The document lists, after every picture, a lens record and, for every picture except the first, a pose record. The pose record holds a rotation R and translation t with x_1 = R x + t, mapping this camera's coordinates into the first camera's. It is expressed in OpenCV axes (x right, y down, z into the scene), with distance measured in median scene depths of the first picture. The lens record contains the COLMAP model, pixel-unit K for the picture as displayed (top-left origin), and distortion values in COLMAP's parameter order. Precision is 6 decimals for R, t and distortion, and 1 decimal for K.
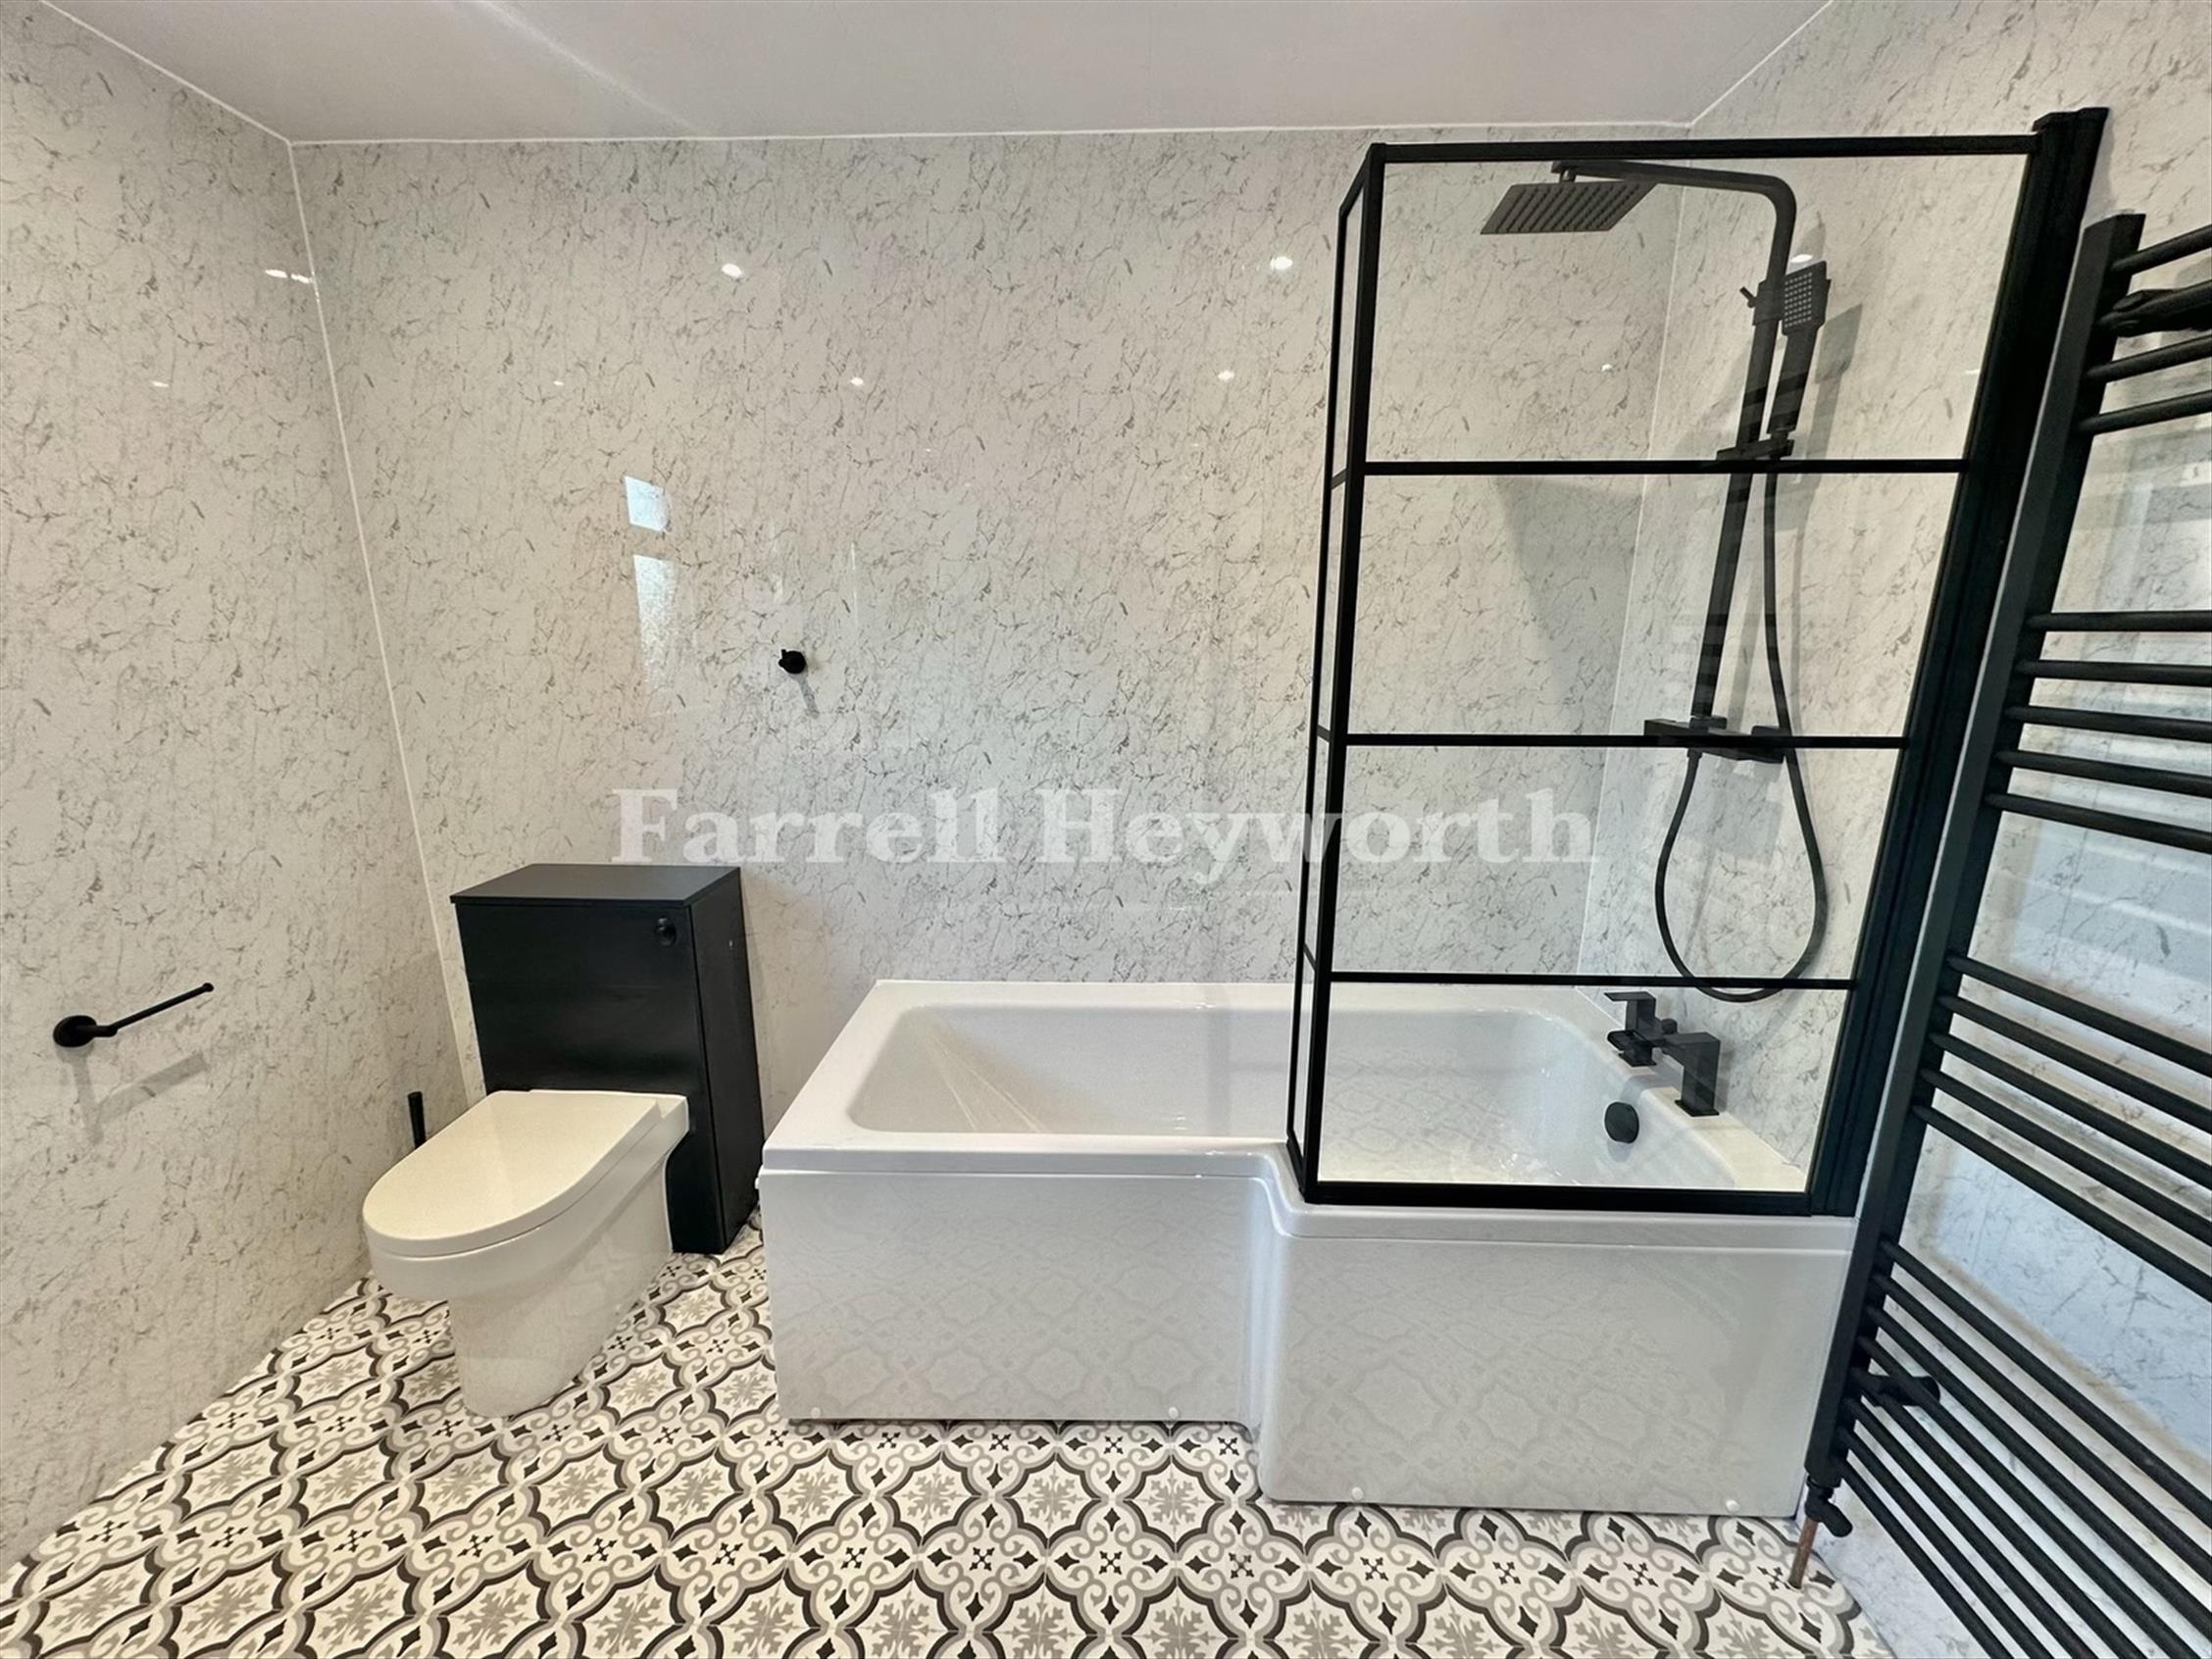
lens RADIAL K [[873.9, 0, 1101.0], [0, 873.9, 828.5], [0, 0, 1]] dist [0.009641, -0.002064]
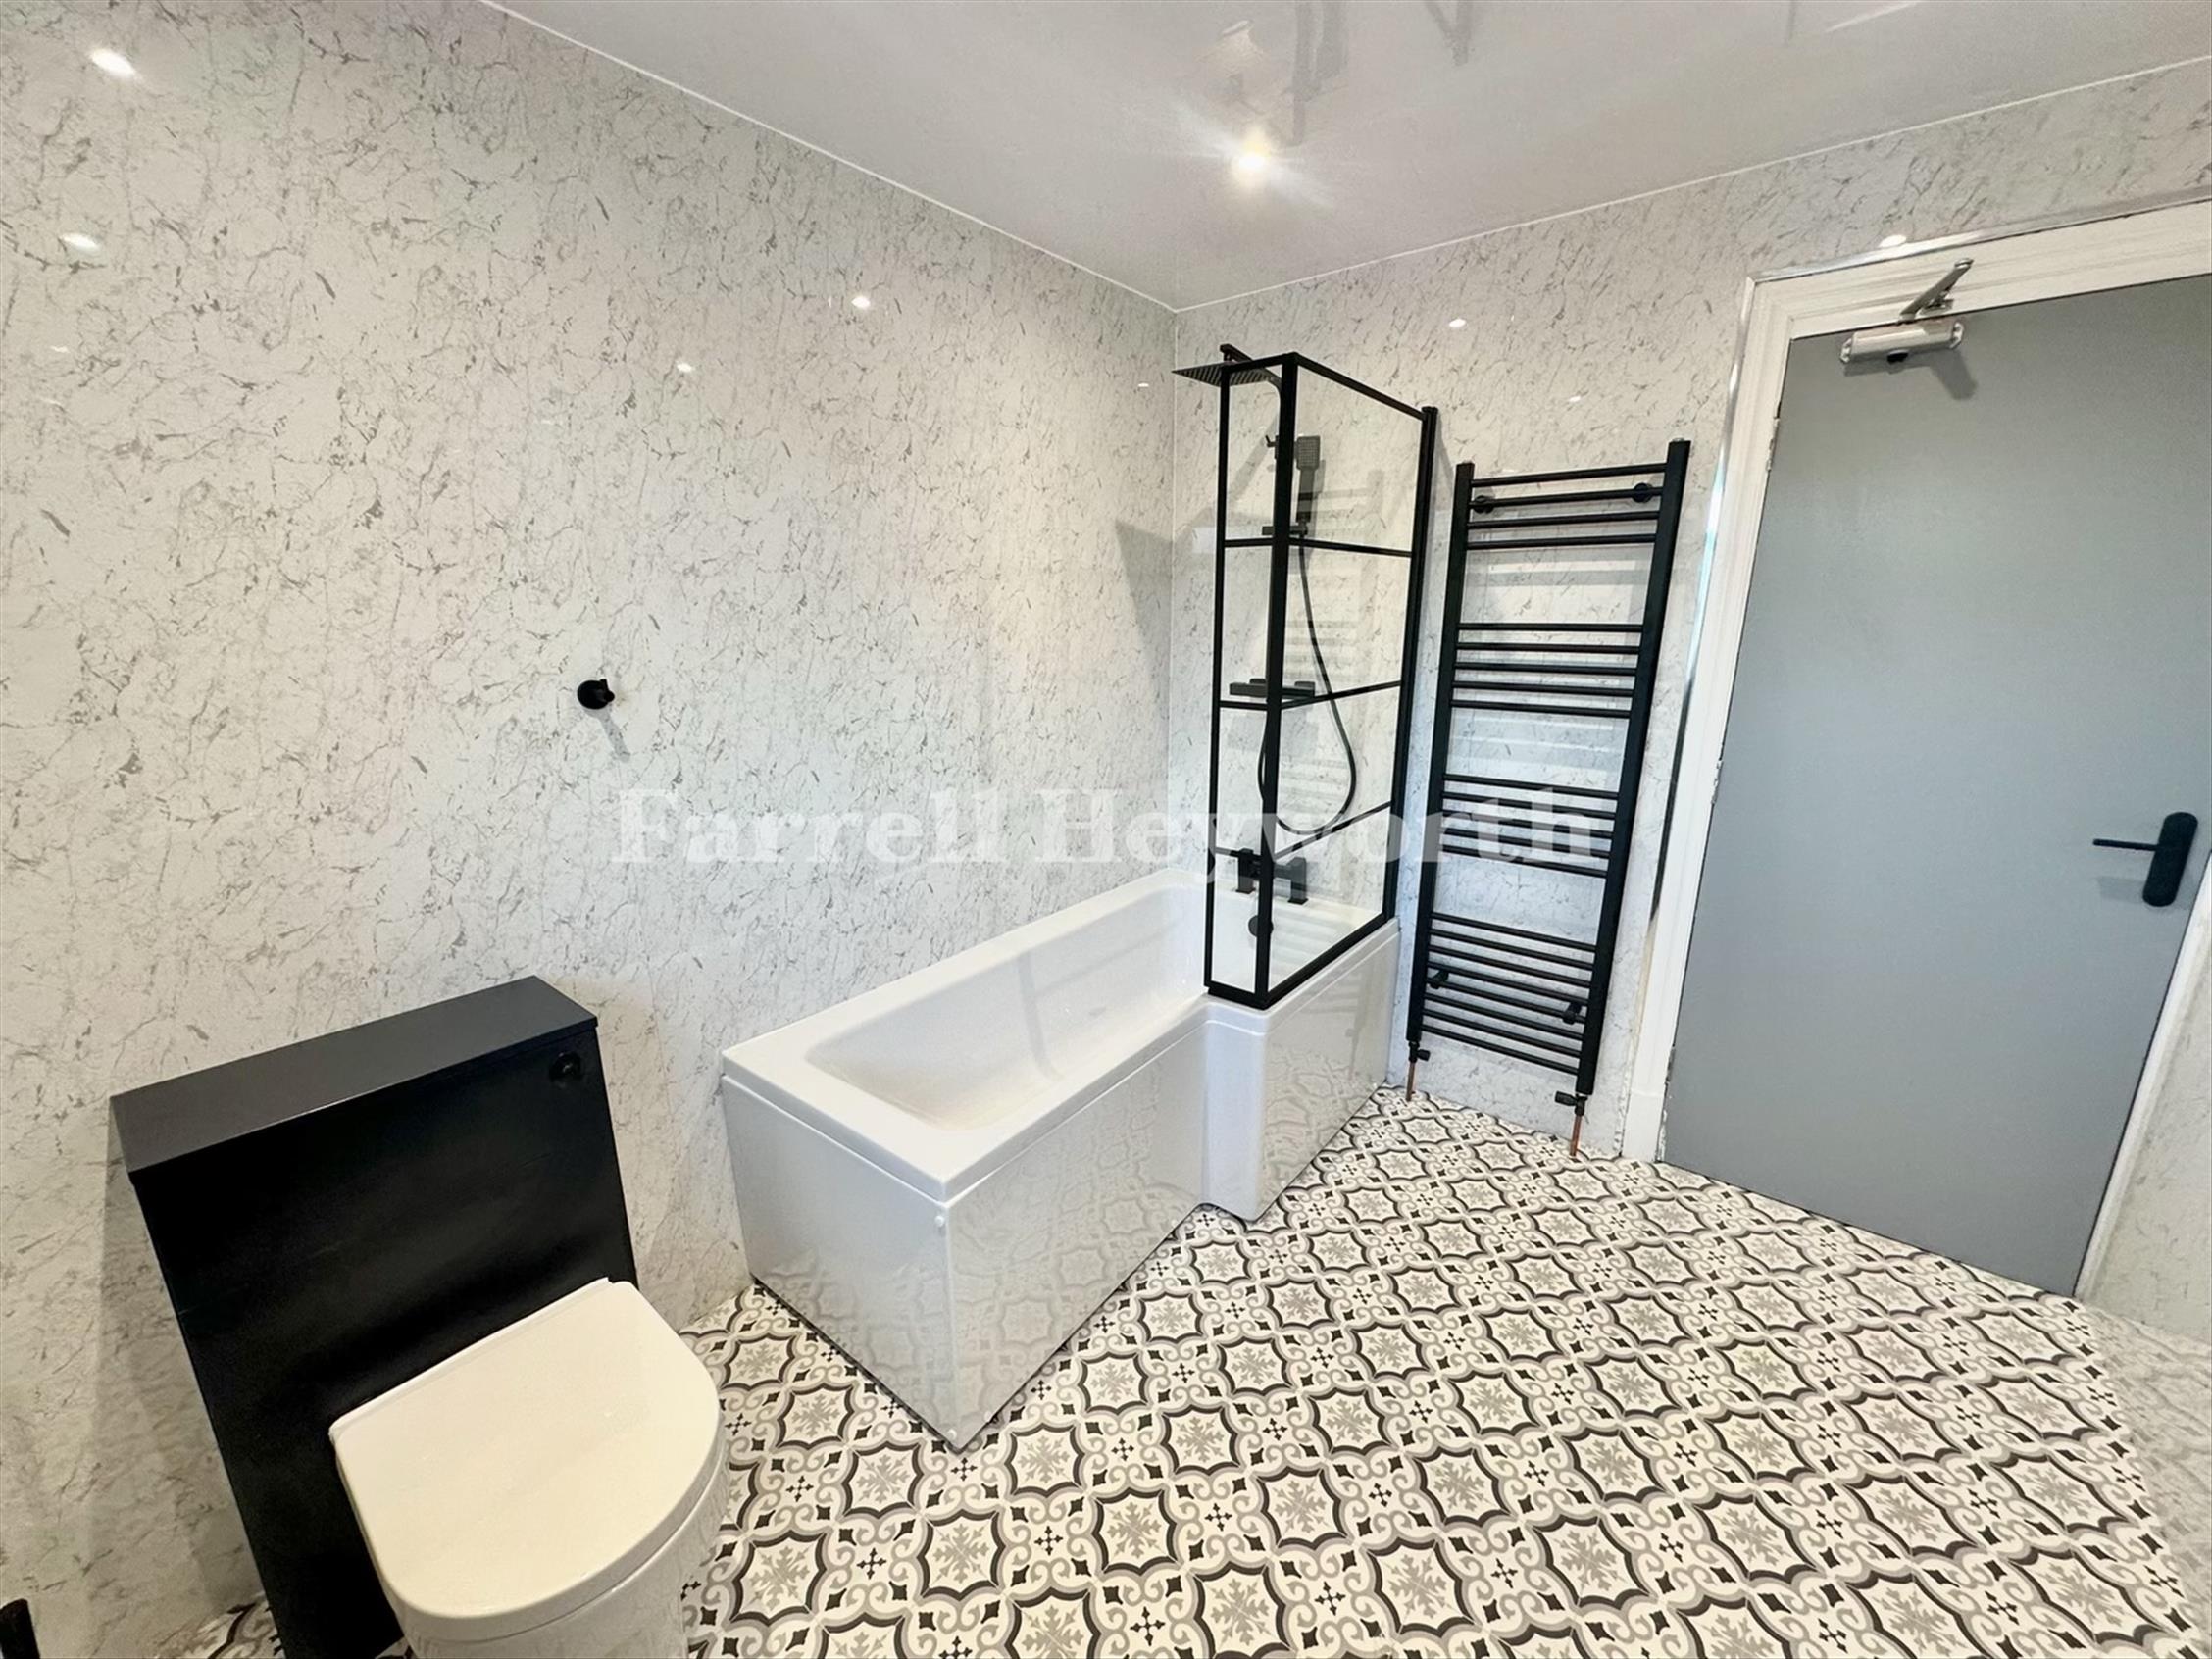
lens RADIAL K [[873.9, 0, 1096.9], [0, 873.9, 828.9], [0, 0, 1]] dist [0.009641, -0.002064]
pose [[0.601192, -0.203708, 0.772704, -0.878177], [0.189464, 0.975727, 0.109821, -0.089613], [-0.776319, 0.080376, 0.625194, 0.200962]]
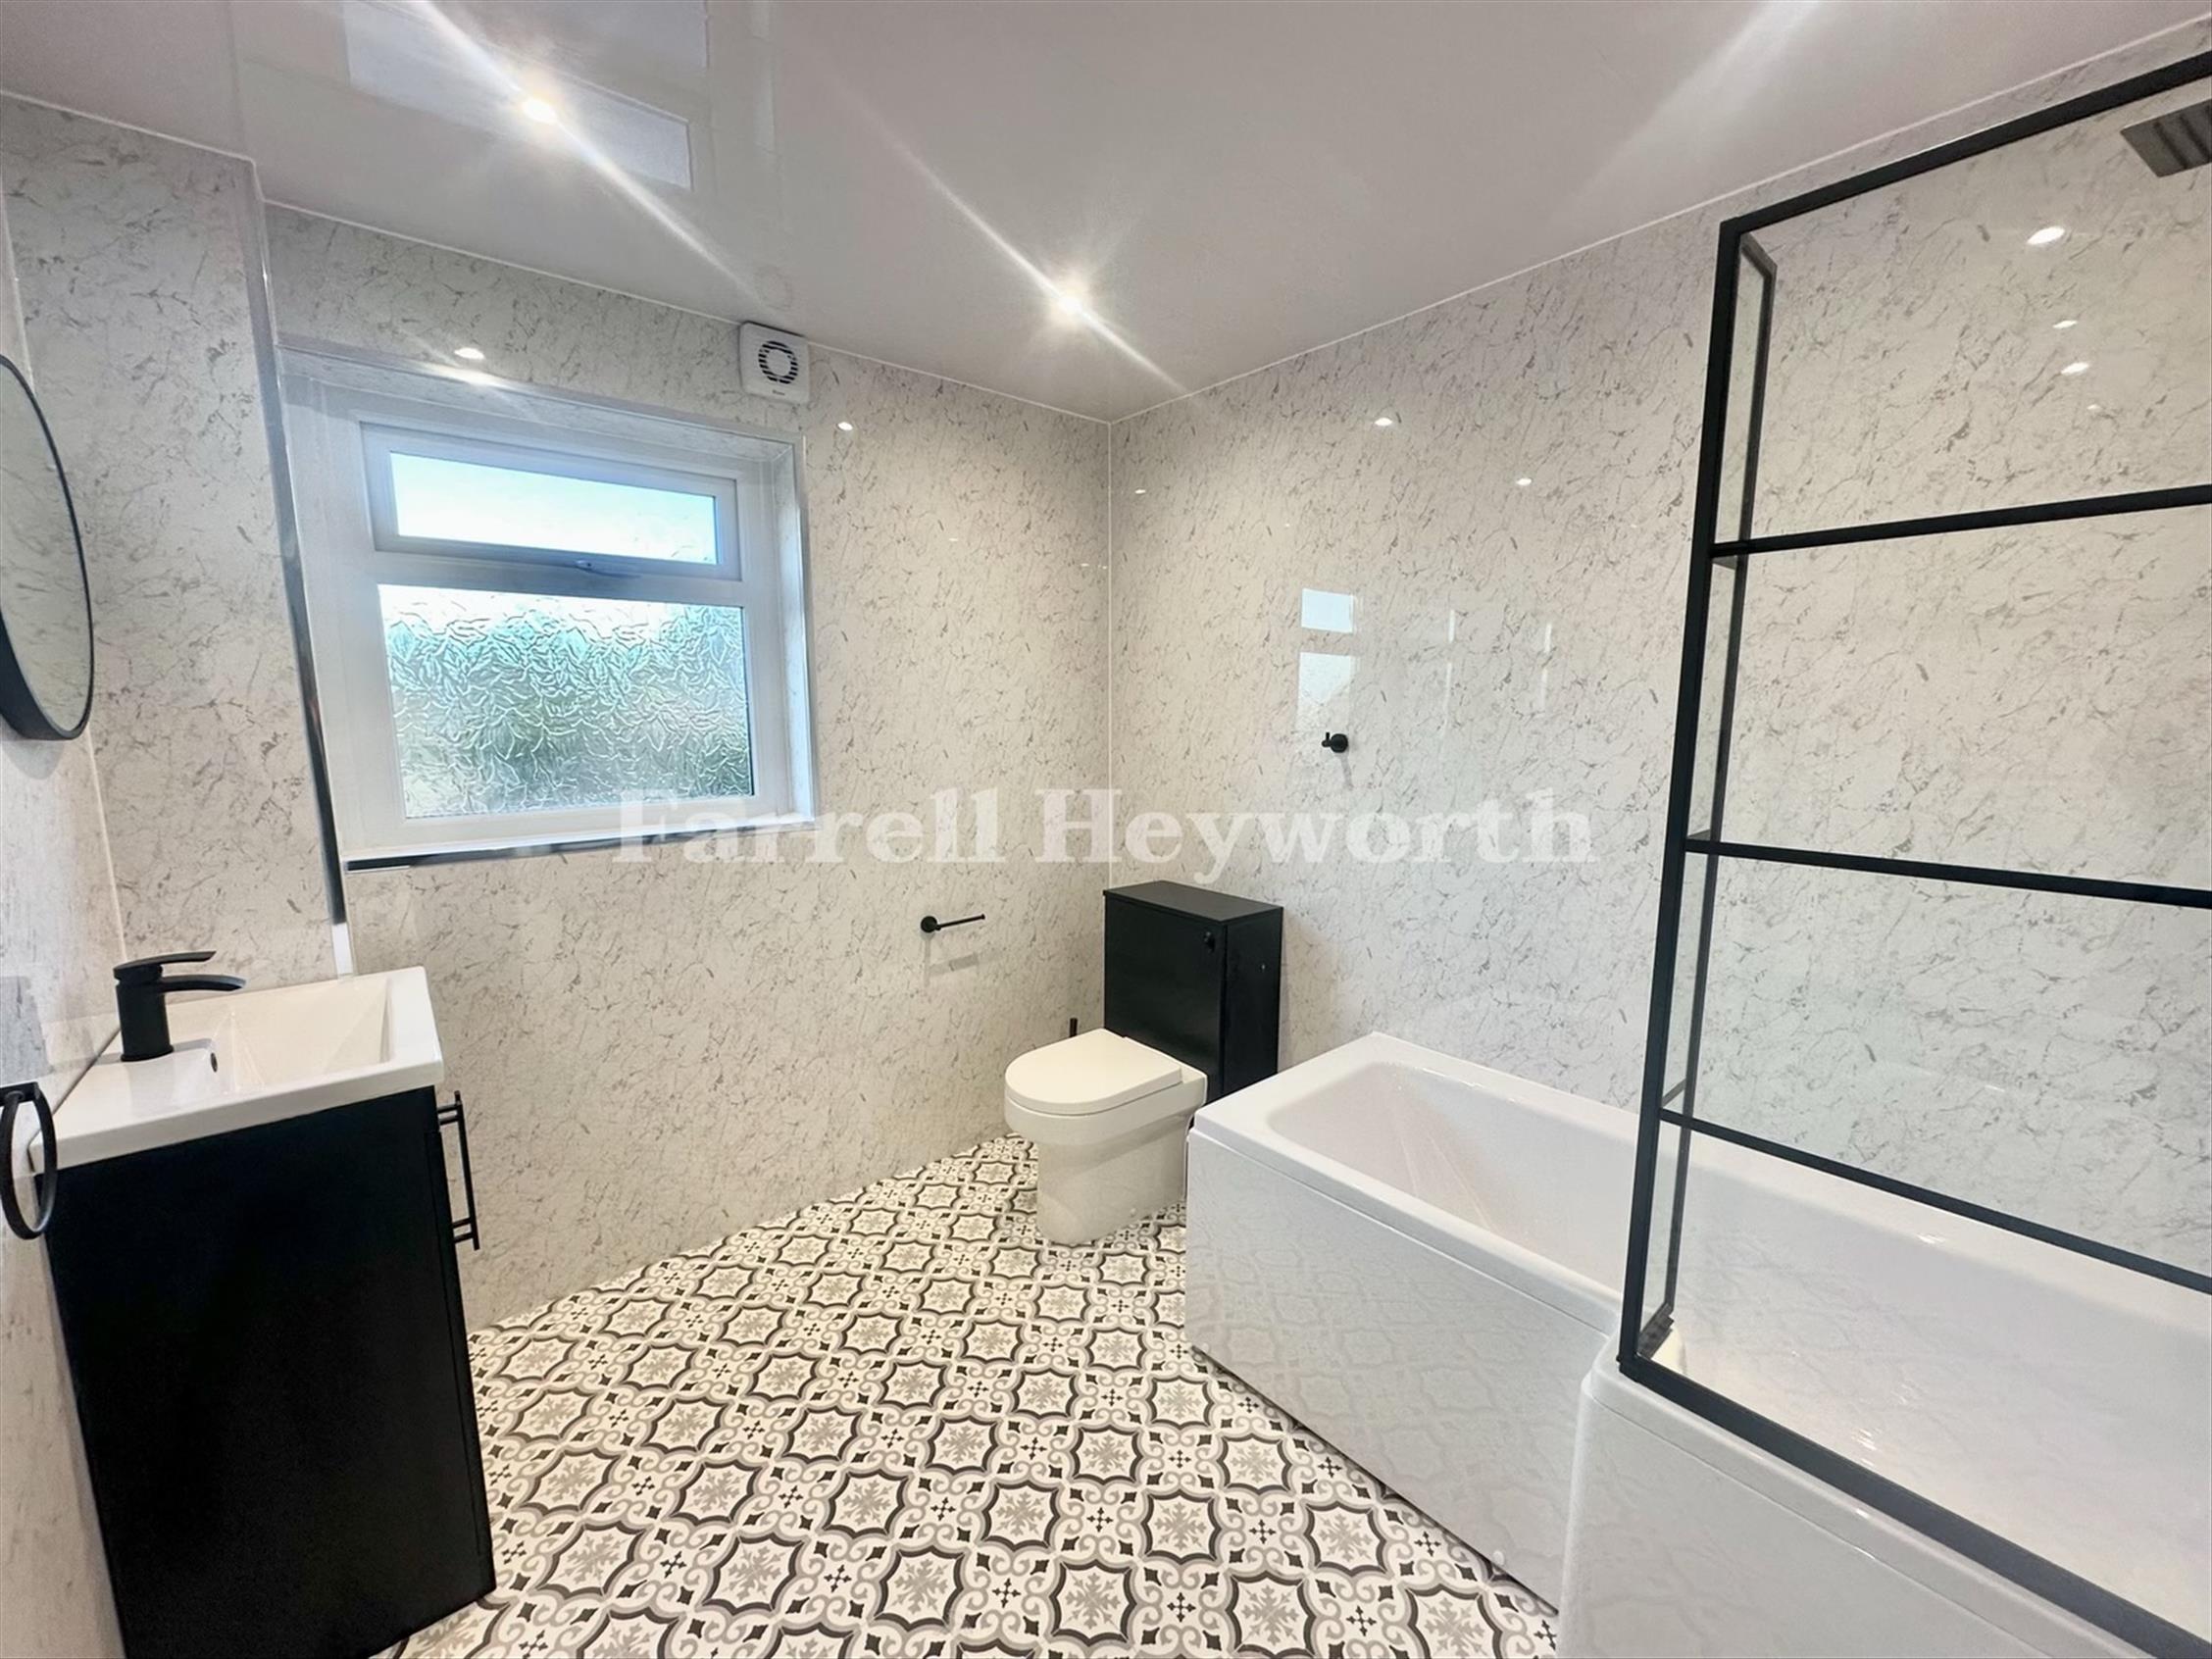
lens RADIAL K [[873.9, 0, 1114.1], [0, 873.9, 830.7], [0, 0, 1]] dist [0.009641, -0.002064]
pose [[0.679967, 0.104156, -0.725808, 0.389612], [-0.166637, 0.985910, -0.014631, -0.005156], [0.714057, 0.130895, 0.687742, -0.023476]]
